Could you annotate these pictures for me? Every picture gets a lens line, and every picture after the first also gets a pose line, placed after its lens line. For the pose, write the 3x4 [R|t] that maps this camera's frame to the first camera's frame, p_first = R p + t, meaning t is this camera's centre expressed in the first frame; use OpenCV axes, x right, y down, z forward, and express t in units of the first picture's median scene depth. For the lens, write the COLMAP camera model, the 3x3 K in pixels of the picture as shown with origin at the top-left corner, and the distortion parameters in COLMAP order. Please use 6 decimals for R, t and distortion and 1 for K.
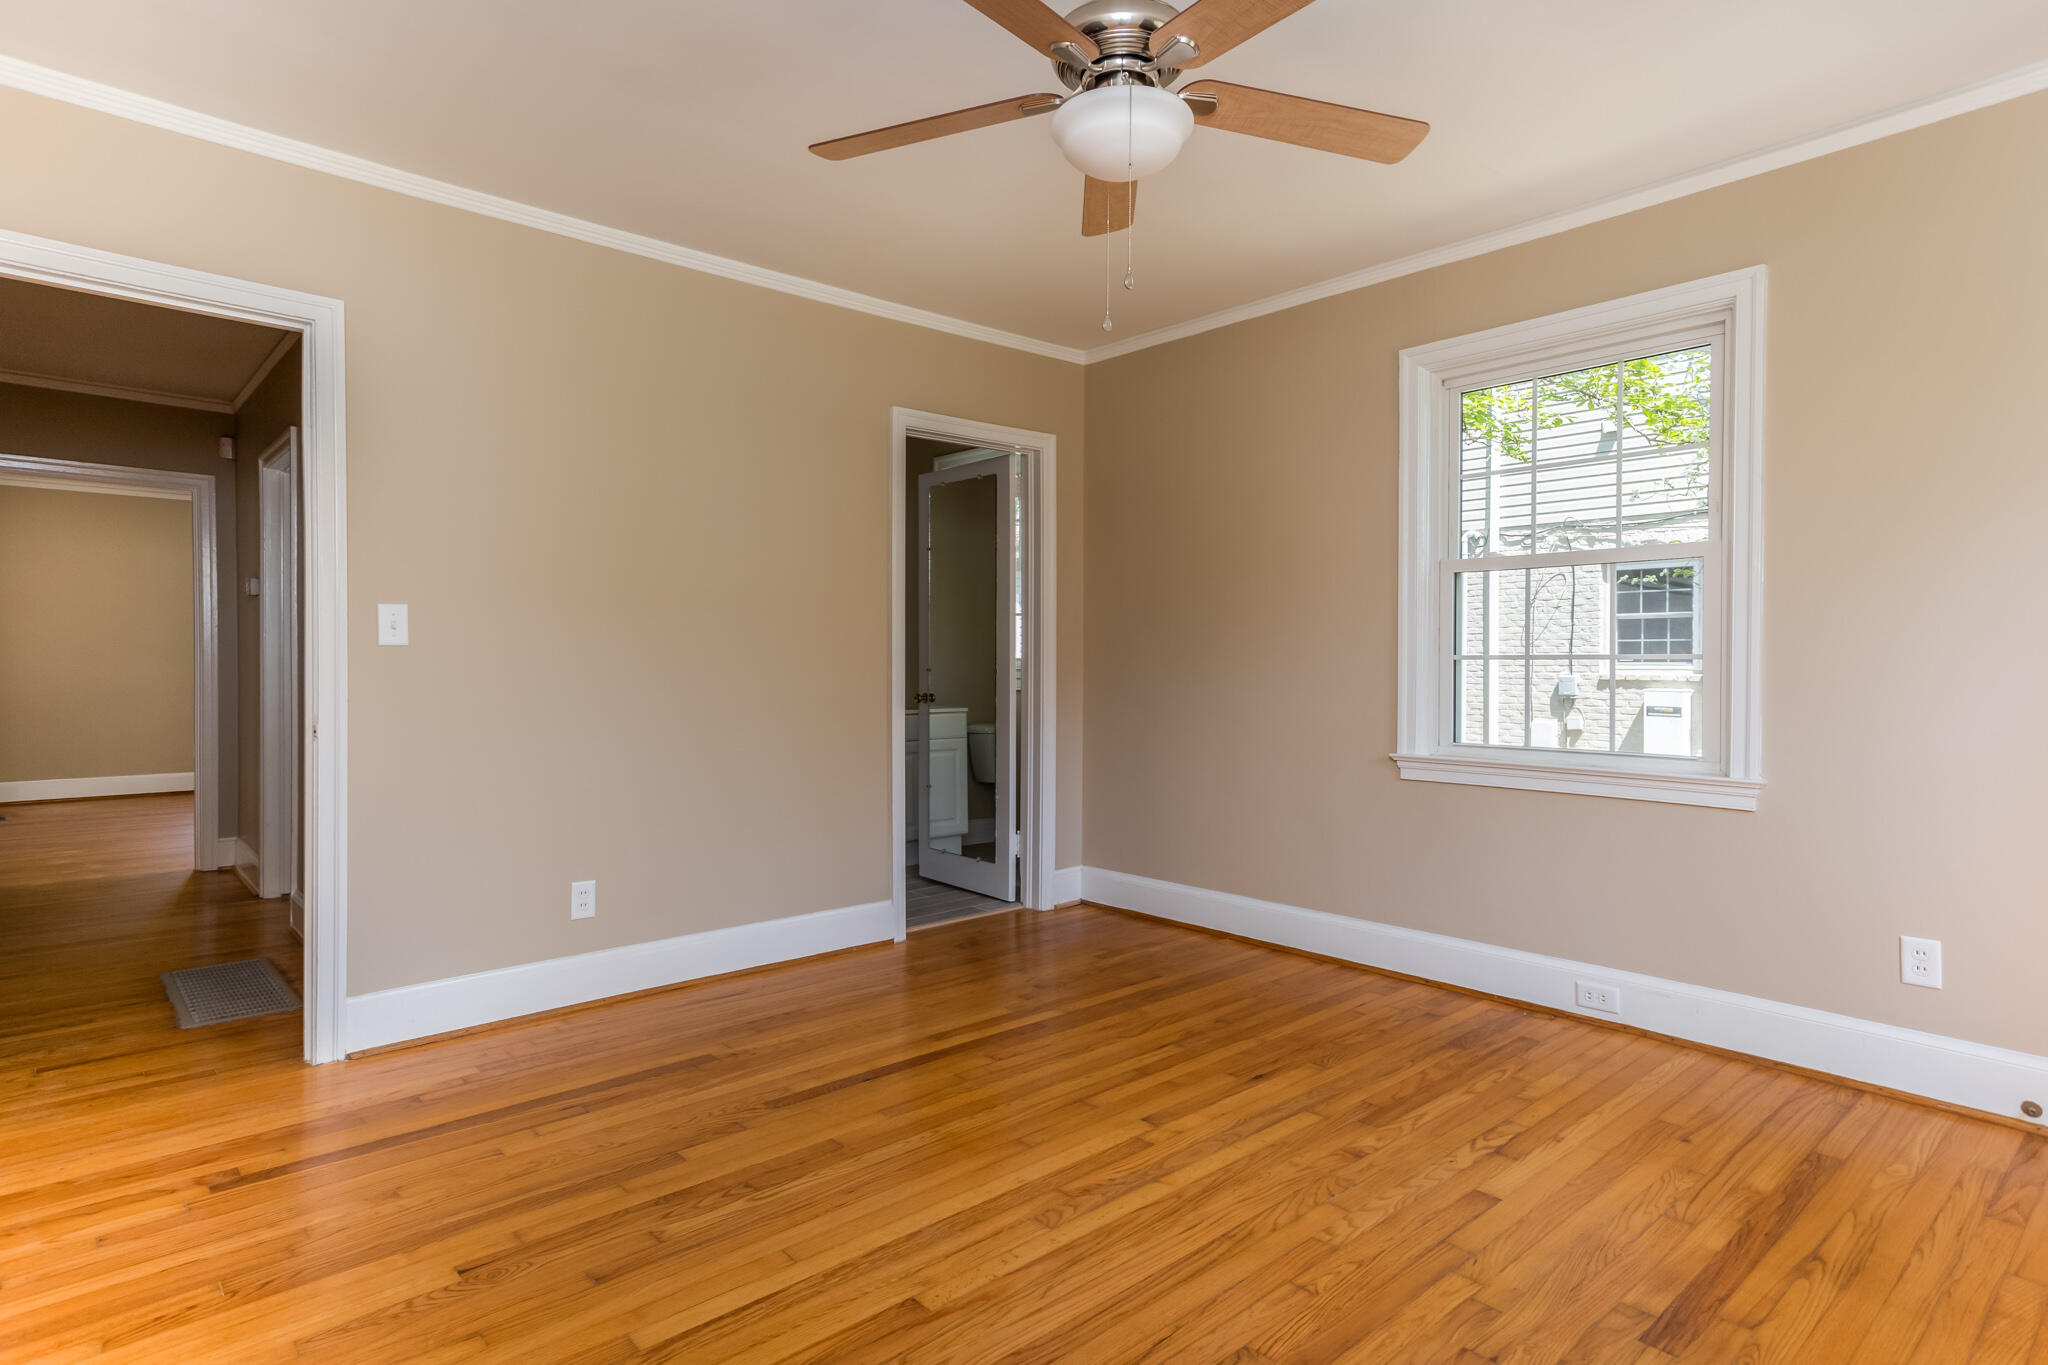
lens RADIAL K [[1102.0, 0, 1009.1], [0, 1102.0, 655.7], [0, 0, 1]] dist [0.030099, 0.001245]
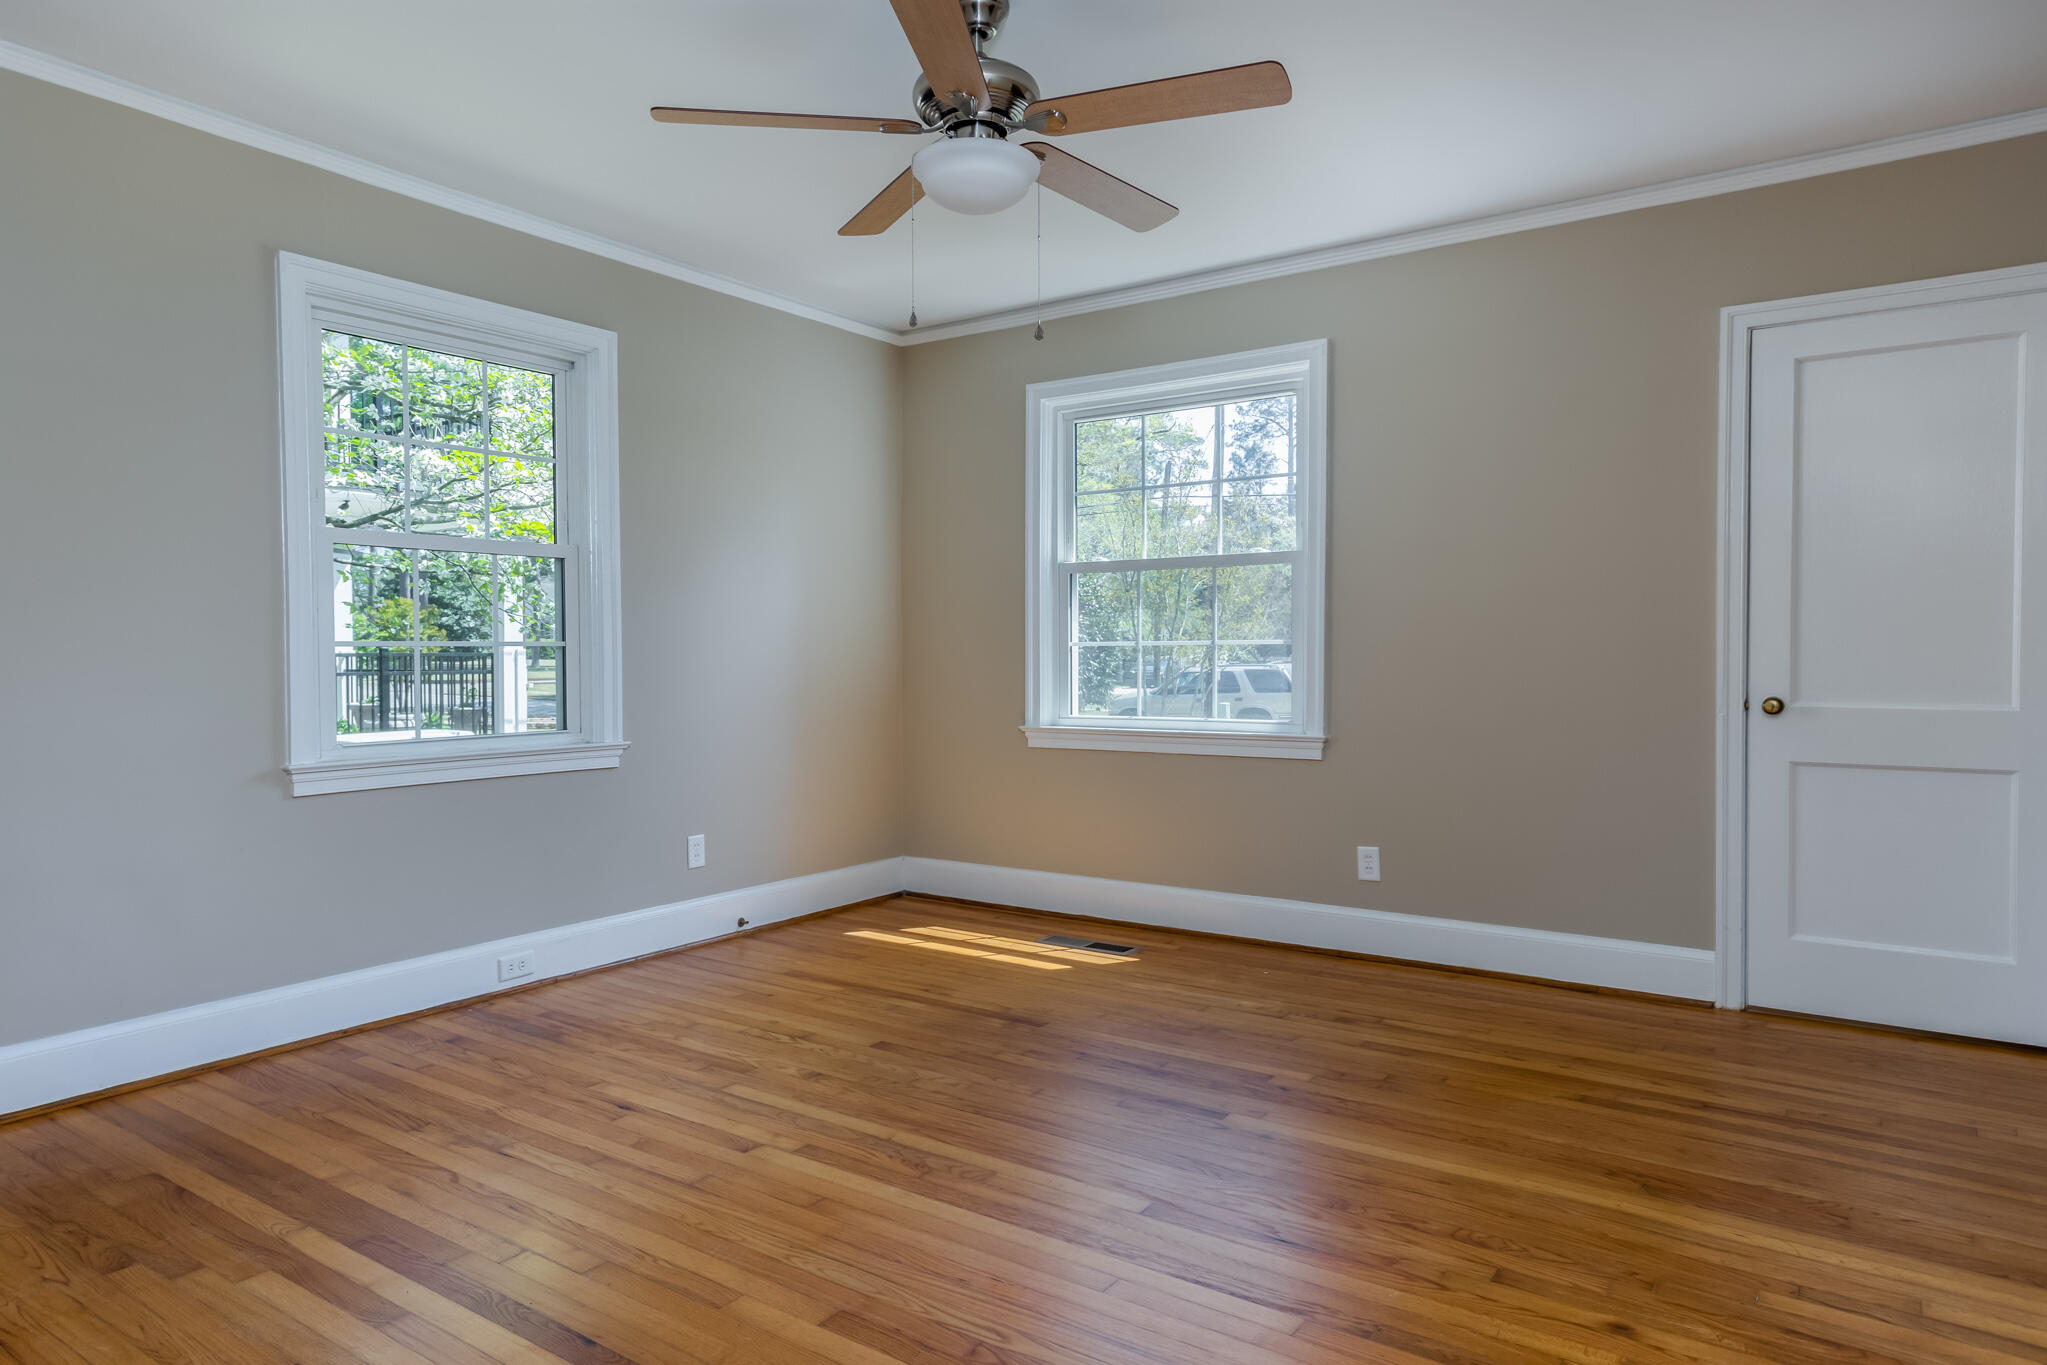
lens RADIAL K [[1241.3, 0, 1022.5], [0, 1241.3, 677.1], [0, 0, 1]] dist [0.000256, 0.000565]
pose [[-0.236926, -0.018737, 0.971347, -0.830528], [0.001116, 0.999808, 0.019558, 0.011315], [-0.971527, 0.005718, -0.236860, 0.931203]]
